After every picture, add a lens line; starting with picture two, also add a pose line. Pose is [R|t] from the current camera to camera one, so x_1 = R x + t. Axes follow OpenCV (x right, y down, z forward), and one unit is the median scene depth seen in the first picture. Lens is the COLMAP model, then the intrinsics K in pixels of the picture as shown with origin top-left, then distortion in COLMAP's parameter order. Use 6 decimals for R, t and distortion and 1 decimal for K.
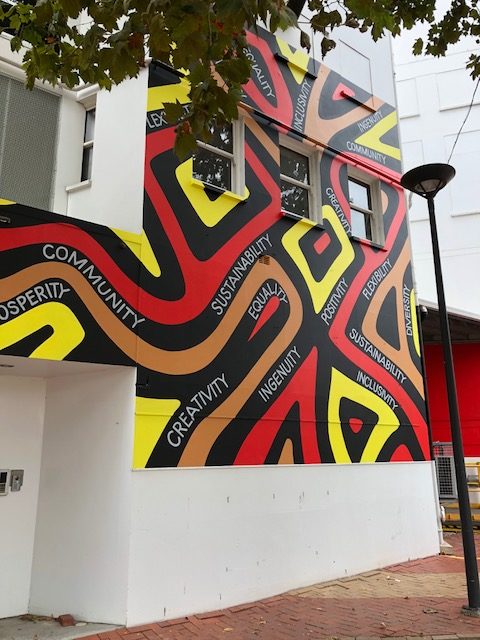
lens RADIAL K [[521.1, 0, 240.0], [0, 521.1, 320.0], [0, 0, 1]] dist [0.061643, -0.091415]
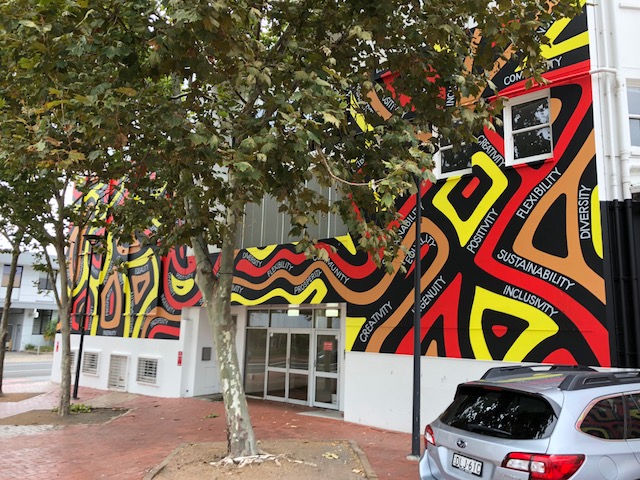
lens RADIAL K [[521.1, 0, 317.7], [0, 521.1, 230.0], [0, 0, 1]] dist [0.061643, -0.091415]
pose [[0.193414, -0.168693, -0.966506, 1.642869], [0.217042, 0.968057, -0.125530, 0.040066], [0.956809, -0.185493, 0.223849, 0.428494]]
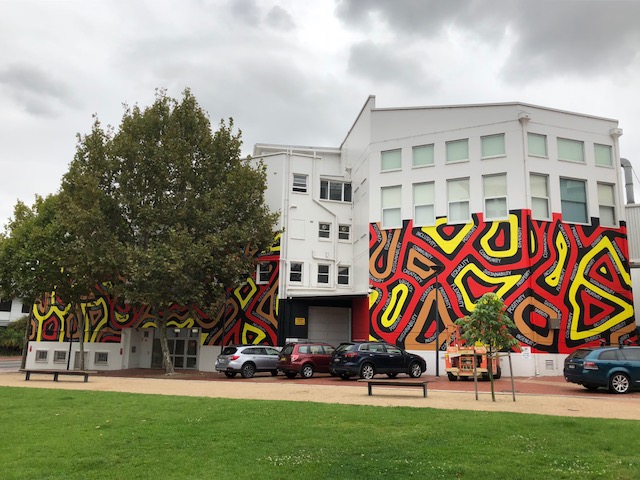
lens RADIAL K [[531.3, 0, 320.0], [0, 531.3, 240.0], [0, 0, 1]] dist [0.018409, -0.003527]
pose [[0.451547, -0.150759, -0.879419, 4.875291], [0.200476, 0.977563, -0.064647, -0.177282], [0.869434, -0.147111, 0.471639, -0.384261]]
